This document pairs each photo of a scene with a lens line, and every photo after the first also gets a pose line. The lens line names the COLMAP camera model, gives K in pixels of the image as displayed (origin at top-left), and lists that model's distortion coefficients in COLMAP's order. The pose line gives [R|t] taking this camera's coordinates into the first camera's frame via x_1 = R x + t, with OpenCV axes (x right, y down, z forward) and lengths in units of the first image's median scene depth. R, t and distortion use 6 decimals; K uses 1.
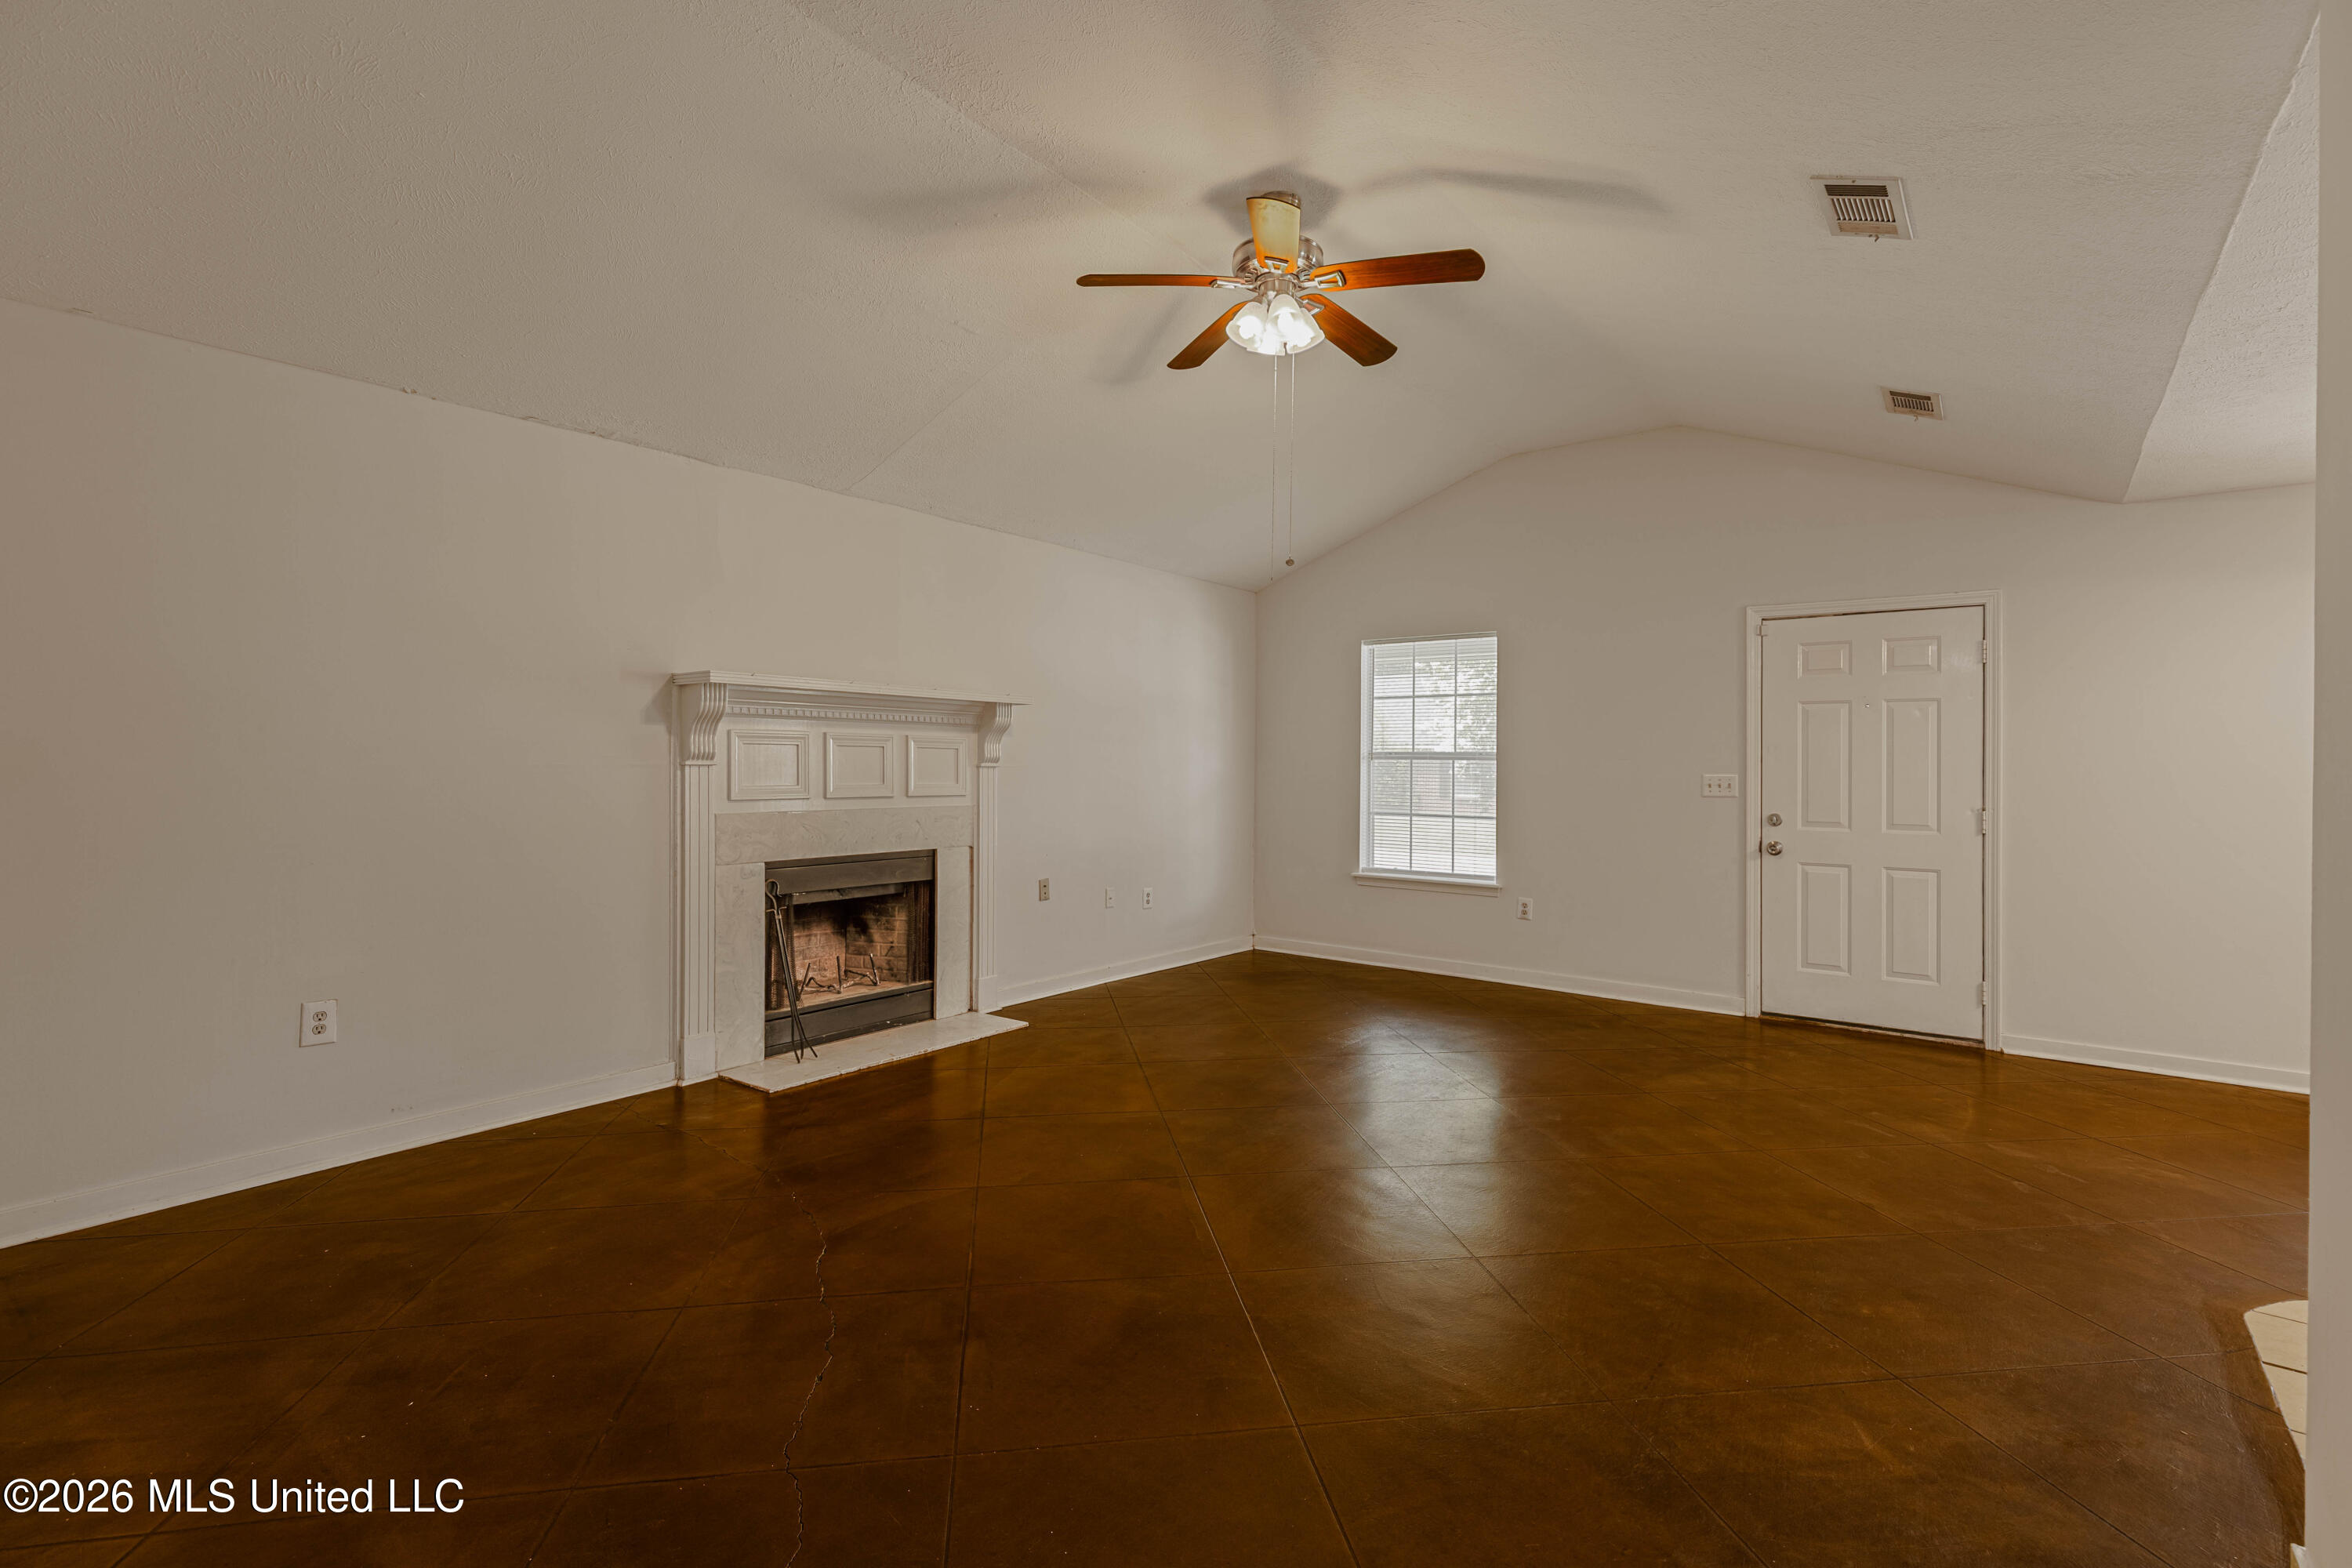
lens RADIAL K [[1074.7, 0, 1175.1], [0, 1074.7, 759.1], [0, 0, 1]] dist [0.009781, -0.001131]
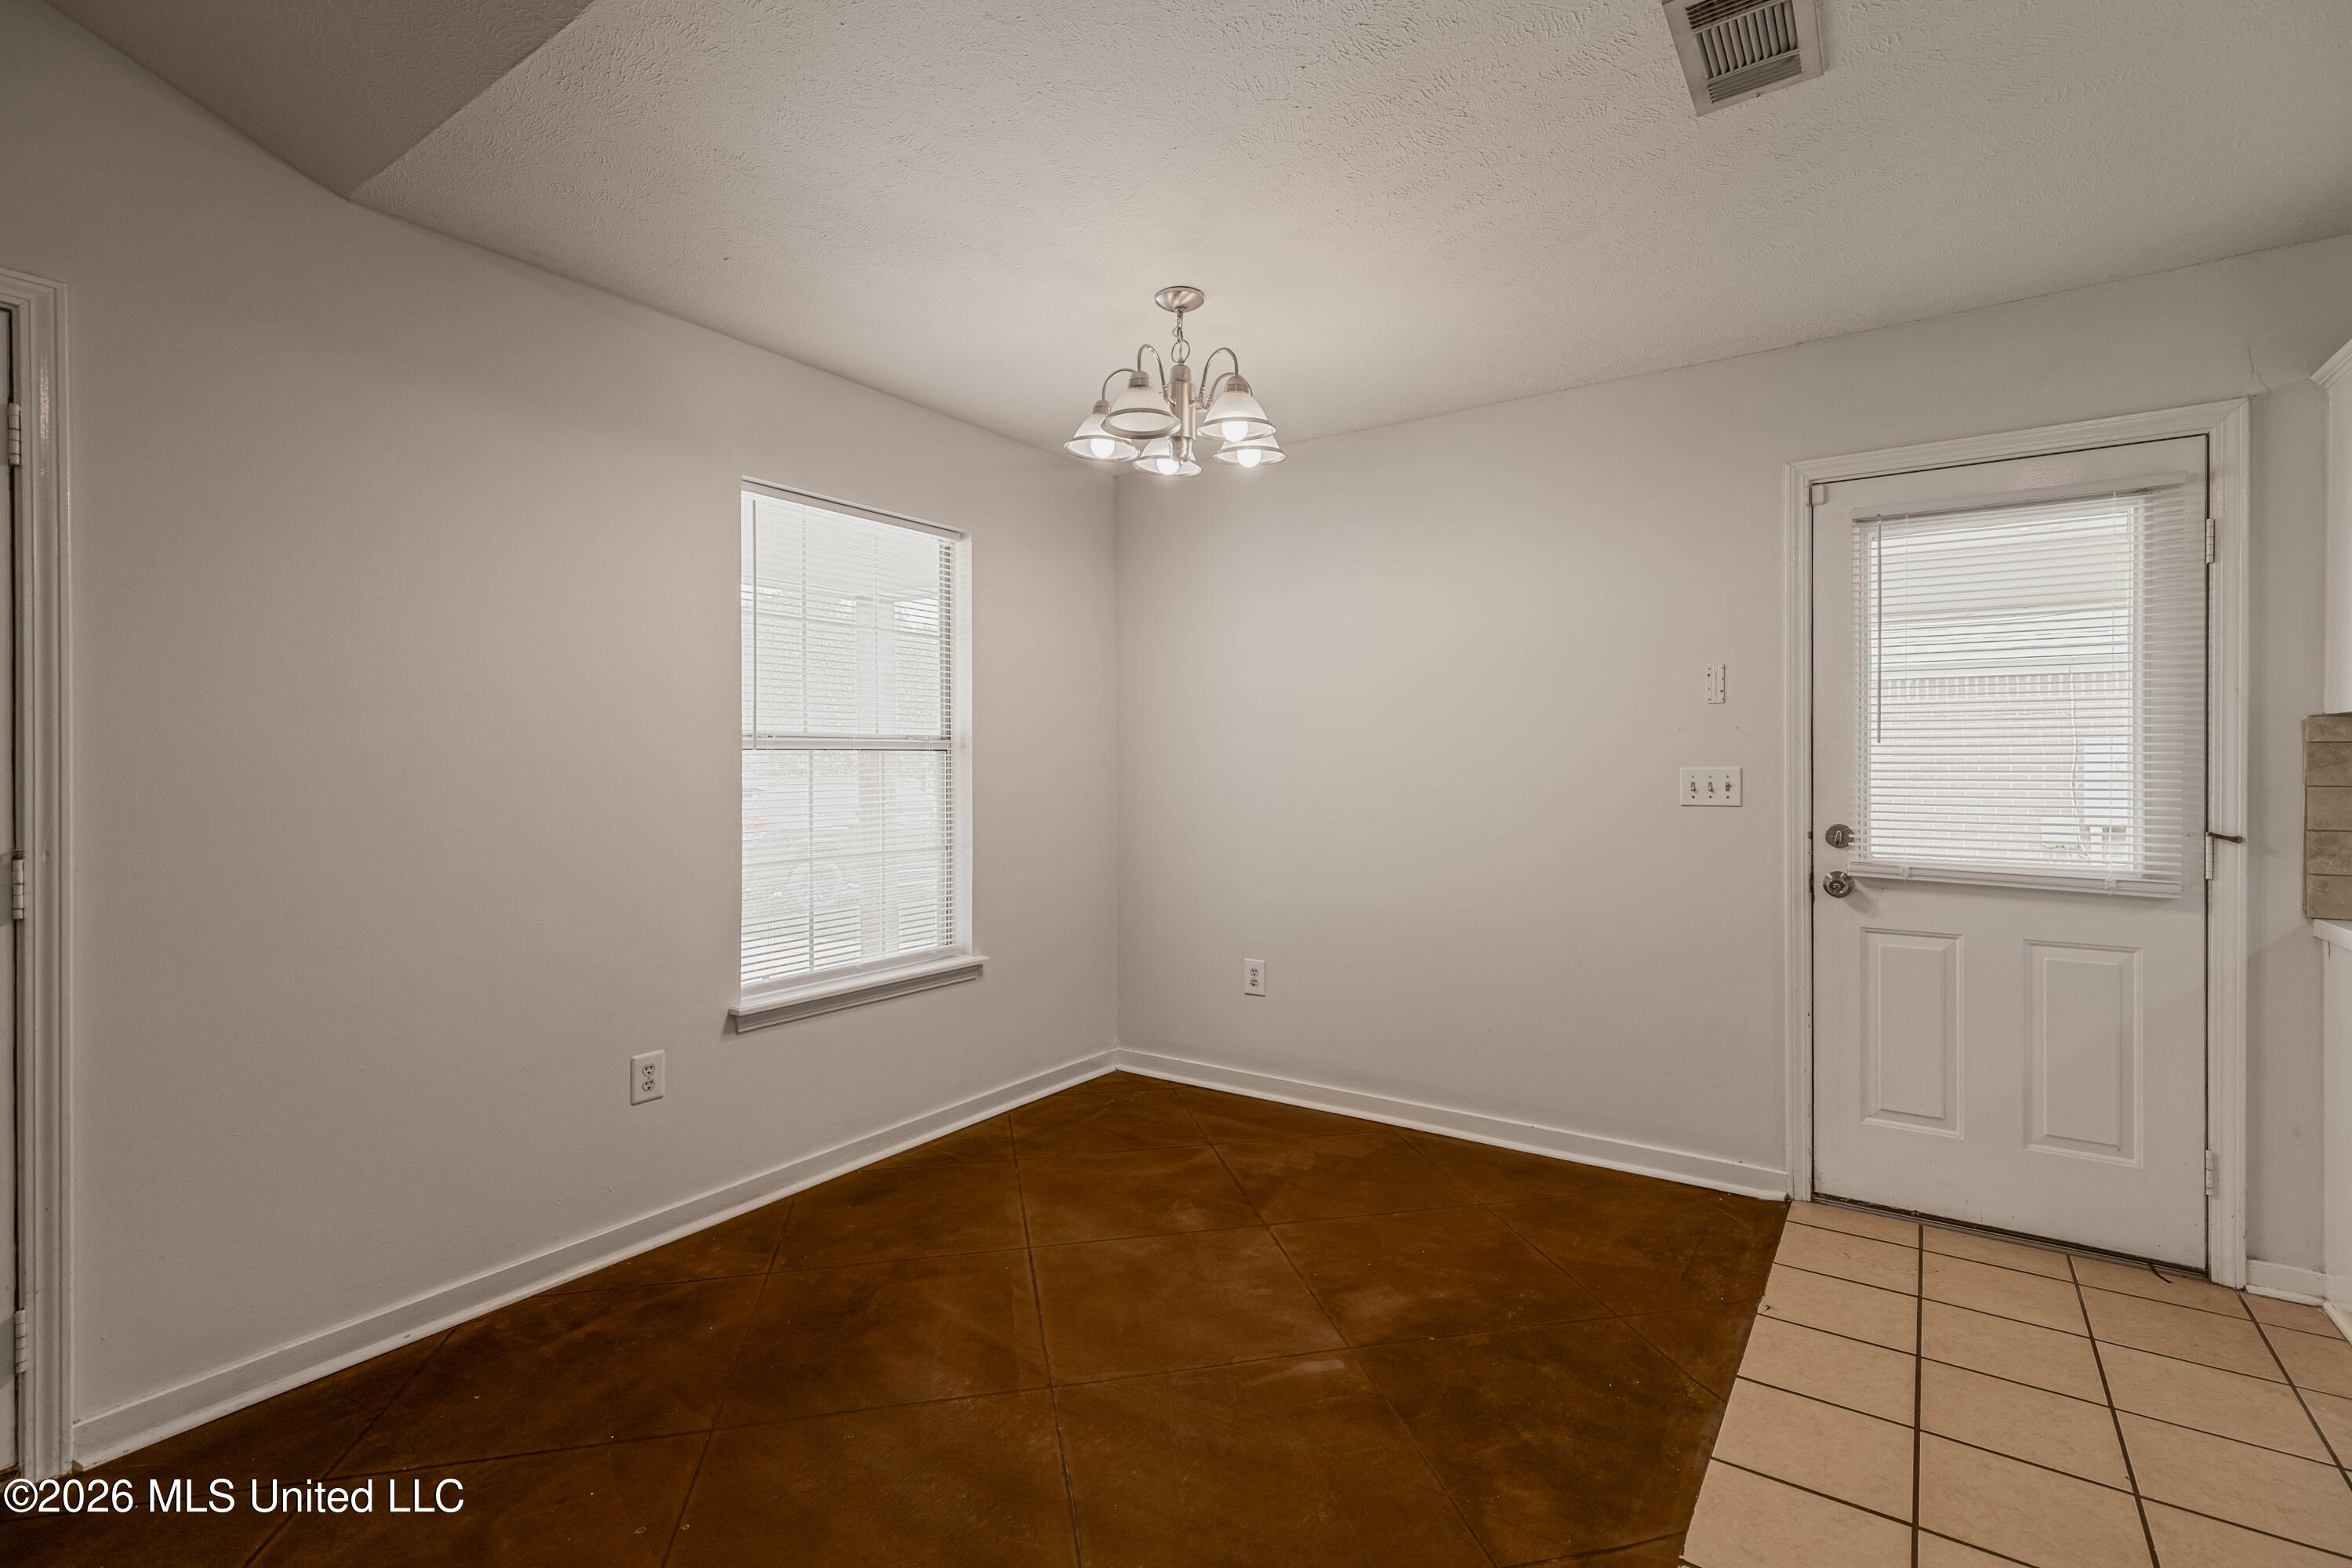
lens RADIAL K [[1074.7, 0, 1193.2], [0, 1074.7, 768.3], [0, 0, 1]] dist [0.009781, -0.001131]
pose [[-0.057868, -0.017652, 0.998168, 0.338181], [-0.006526, 0.999829, 0.017303, 0.006778], [-0.998303, -0.005513, -0.057973, 0.594631]]
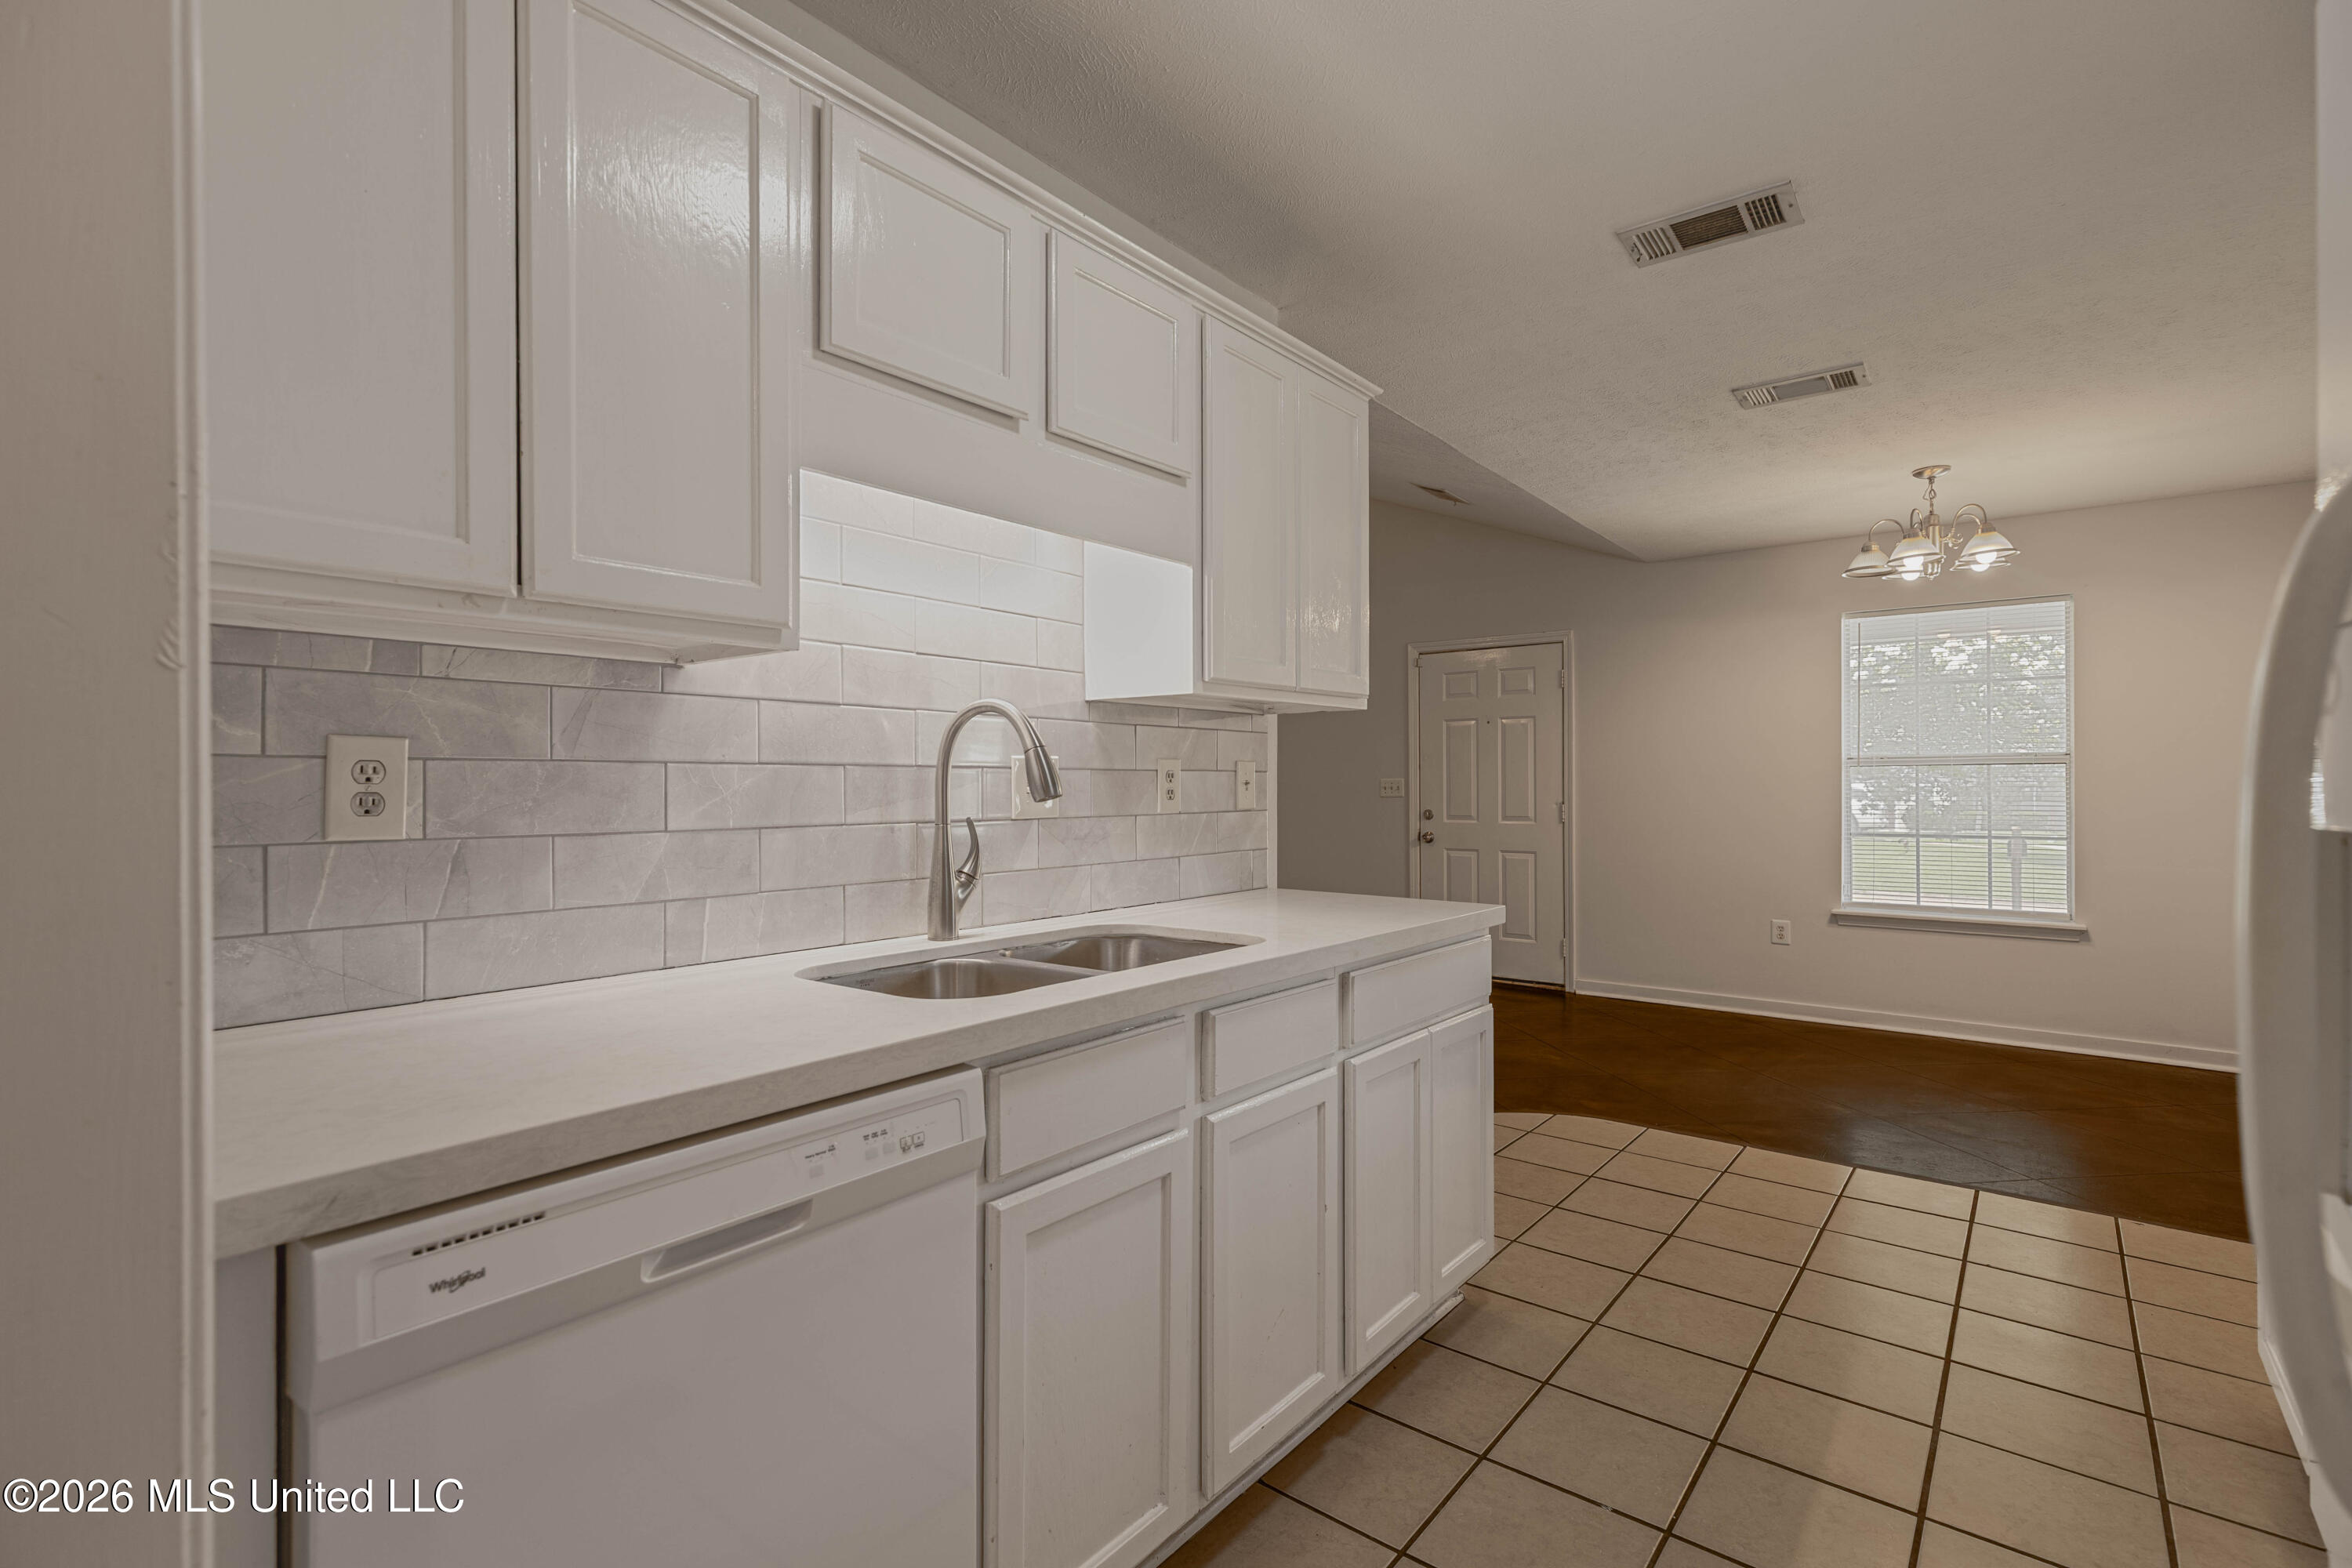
lens RADIAL K [[1074.7, 0, 1179.5], [0, 1074.7, 781.0], [0, 0, 1]] dist [0.009781, -0.001131]
pose [[0.999875, -0.010637, -0.011715, 0.303750], [0.010646, 0.999943, 0.000661, 0.014681], [0.011707, -0.000786, 0.999931, -0.259653]]
